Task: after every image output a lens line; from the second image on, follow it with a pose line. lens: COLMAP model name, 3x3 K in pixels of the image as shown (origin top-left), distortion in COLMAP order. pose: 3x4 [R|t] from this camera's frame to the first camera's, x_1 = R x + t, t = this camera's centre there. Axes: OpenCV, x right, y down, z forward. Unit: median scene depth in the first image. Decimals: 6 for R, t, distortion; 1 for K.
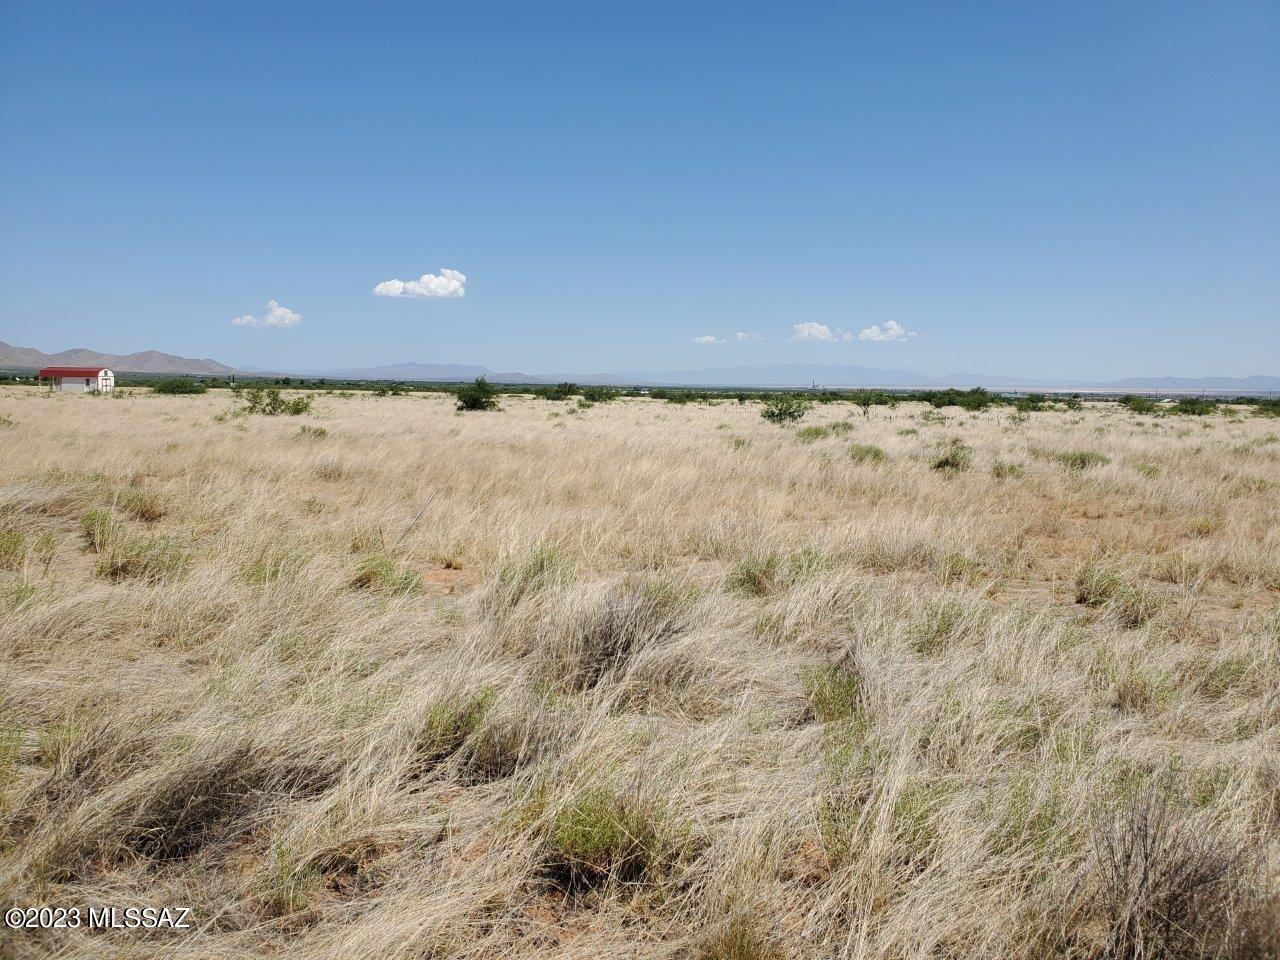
lens RADIAL K [[989.6, 0, 650.4], [0, 989.6, 460.2], [0, 0, 1]] dist [0.012060, -0.006128]
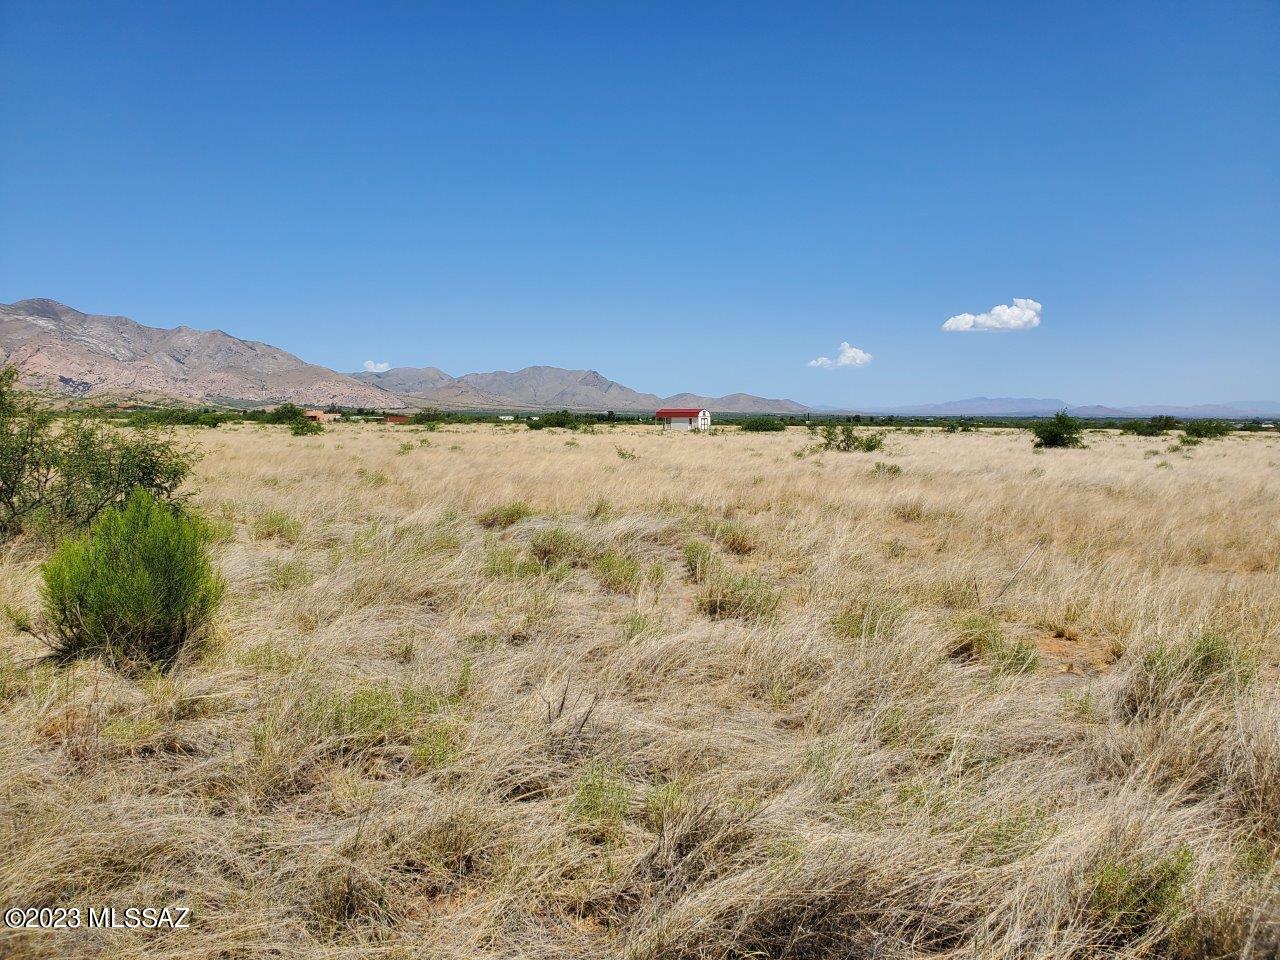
lens RADIAL K [[989.6, 0, 632.4], [0, 989.6, 455.9], [0, 0, 1]] dist [0.012060, -0.006128]
pose [[0.840313, 0.007725, -0.542046, -0.009622], [-0.029807, 0.999044, -0.031971, -0.001449], [0.541281, 0.043022, 0.839740, 0.015344]]
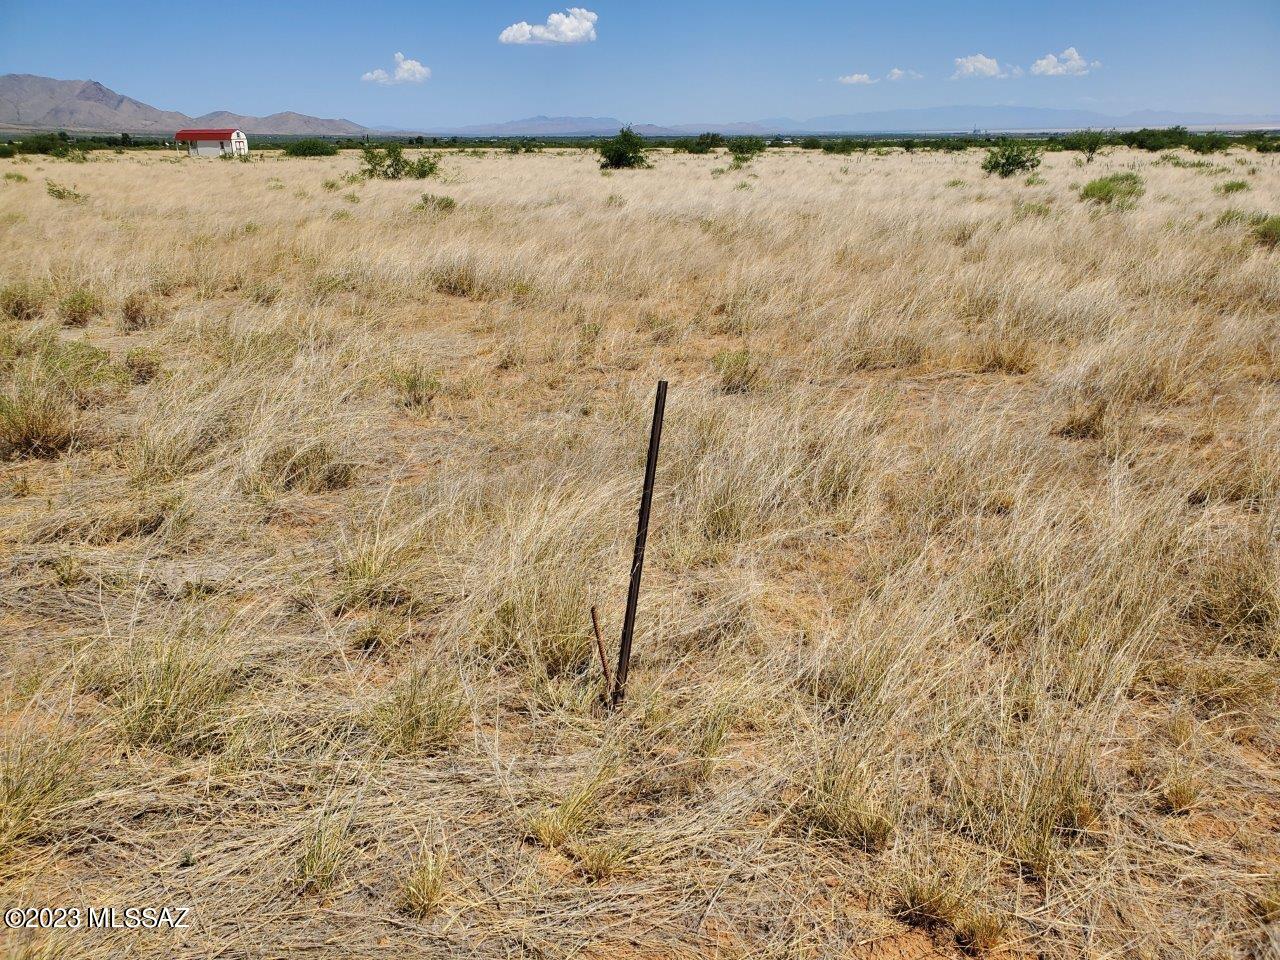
lens RADIAL K [[989.6, 0, 633.3], [0, 989.6, 471.5], [0, 0, 1]] dist [0.012060, -0.006128]
pose [[0.988683, 0.024214, -0.148052, -0.041565], [0.013186, 0.969043, 0.246541, -0.008553], [0.149439, -0.245703, 0.957757, 0.138038]]
